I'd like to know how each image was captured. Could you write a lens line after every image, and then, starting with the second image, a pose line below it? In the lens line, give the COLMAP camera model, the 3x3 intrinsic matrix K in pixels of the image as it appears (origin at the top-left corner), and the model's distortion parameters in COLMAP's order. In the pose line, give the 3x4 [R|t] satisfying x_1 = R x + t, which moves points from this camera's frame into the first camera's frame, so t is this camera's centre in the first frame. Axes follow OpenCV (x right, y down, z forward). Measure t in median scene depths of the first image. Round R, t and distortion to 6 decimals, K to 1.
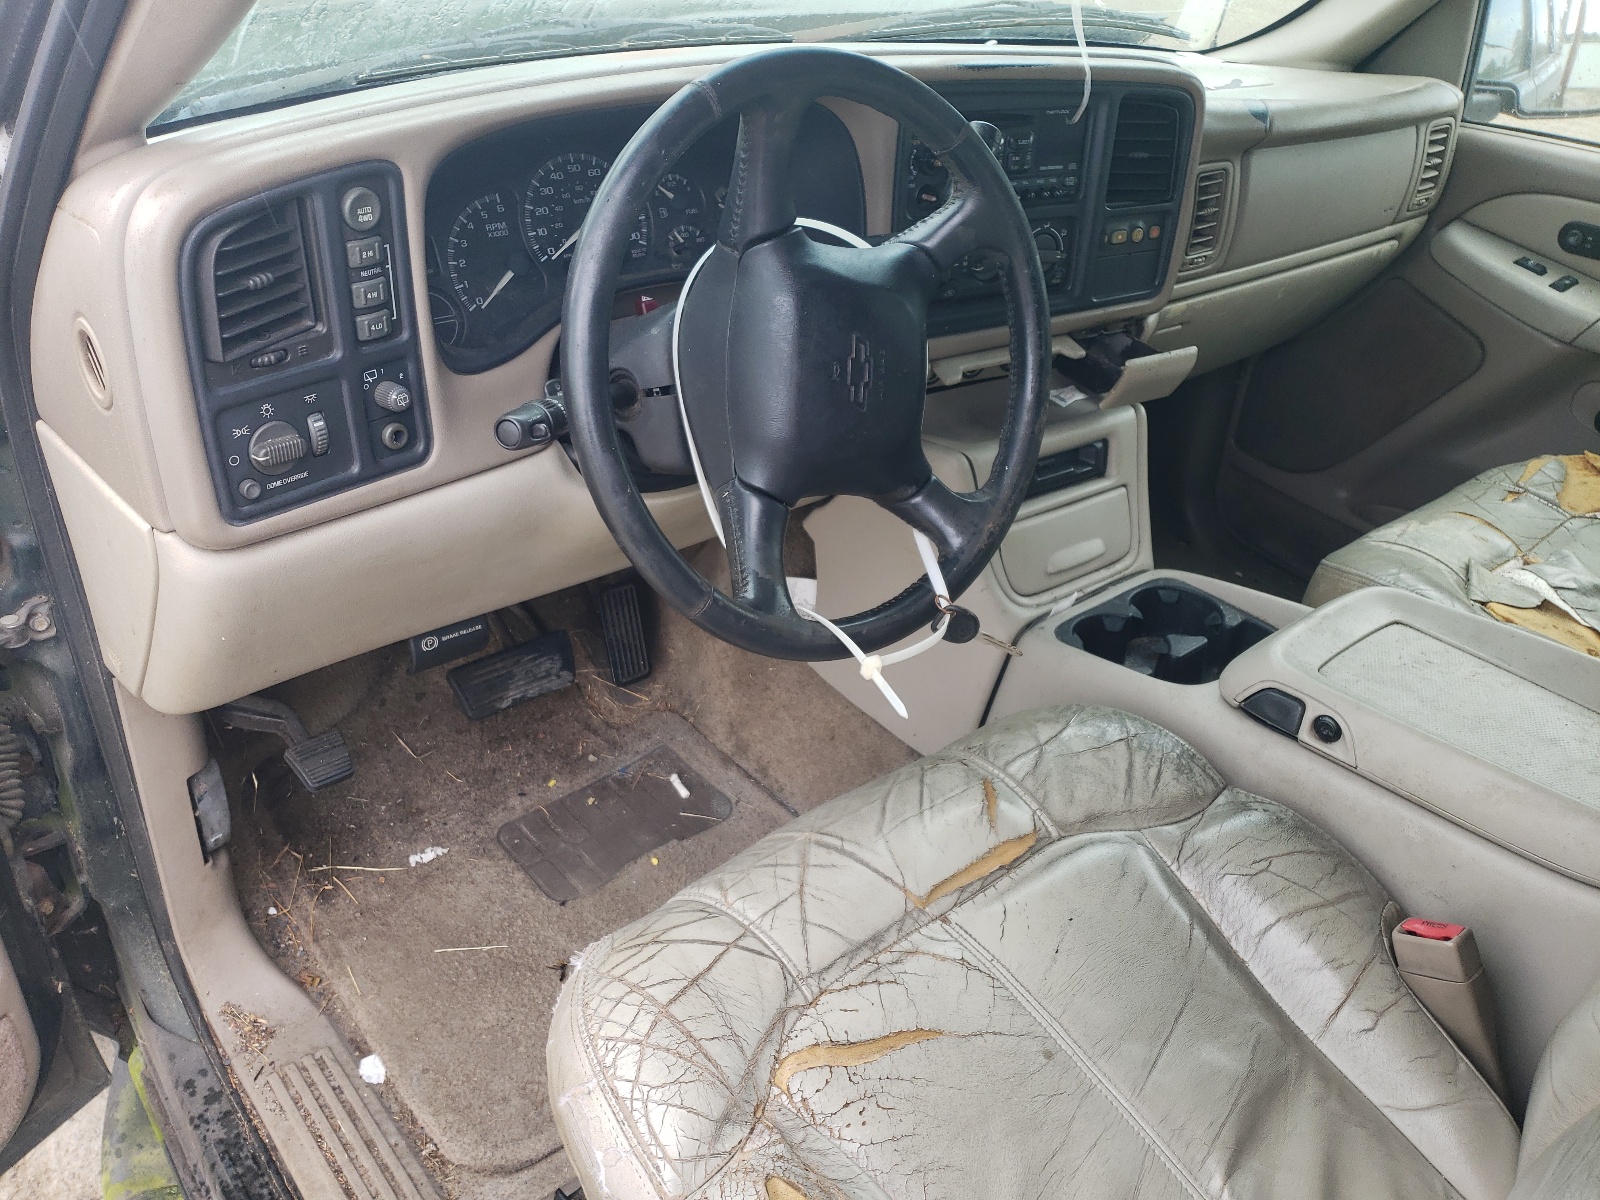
lens RADIAL K [[1235.0, 0, 800.0], [0, 1235.0, 600.0], [0, 0, 1]] dist [0.007263, -0.002585]
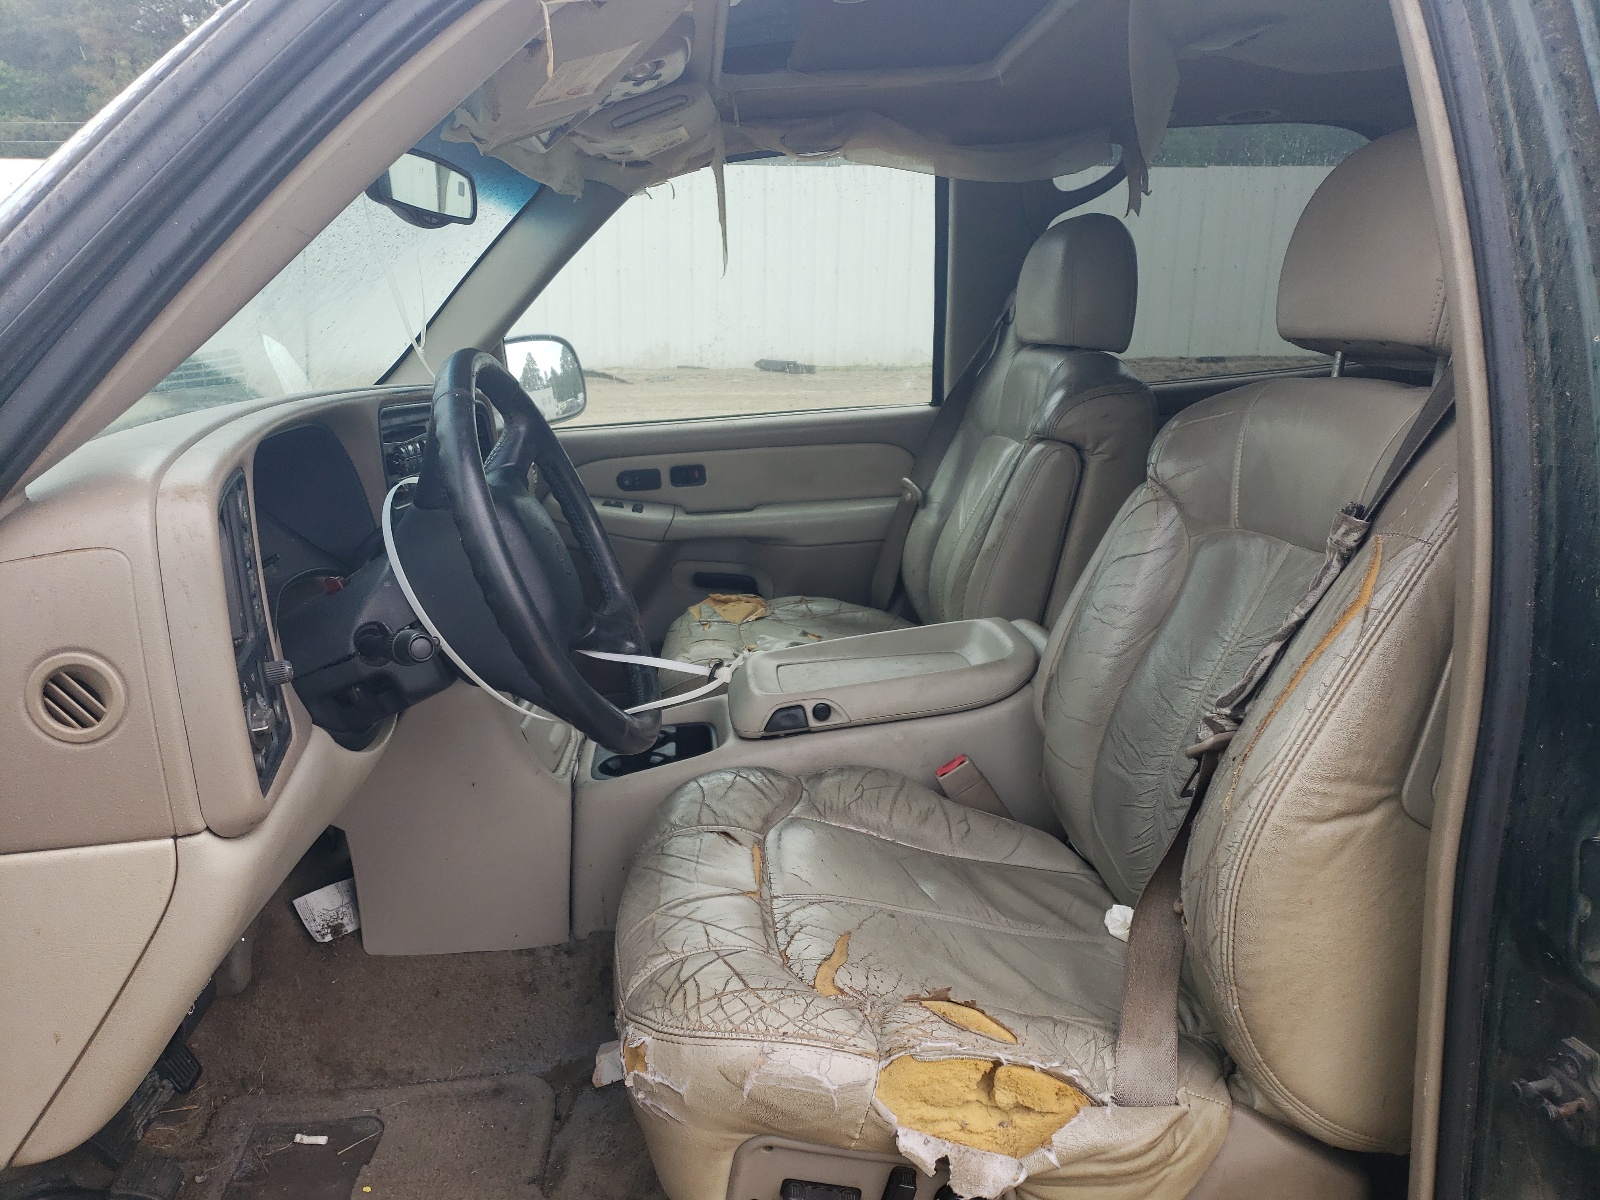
lens RADIAL K [[1235.0, 0, 800.0], [0, 1235.0, 600.0], [0, 0, 1]] dist [0.007263, -0.002585]
pose [[0.555488, -0.257457, 0.790664, -0.833571], [0.507127, 0.858447, -0.076758, 0.094411], [-0.658981, 0.443605, 0.607420, 0.013152]]
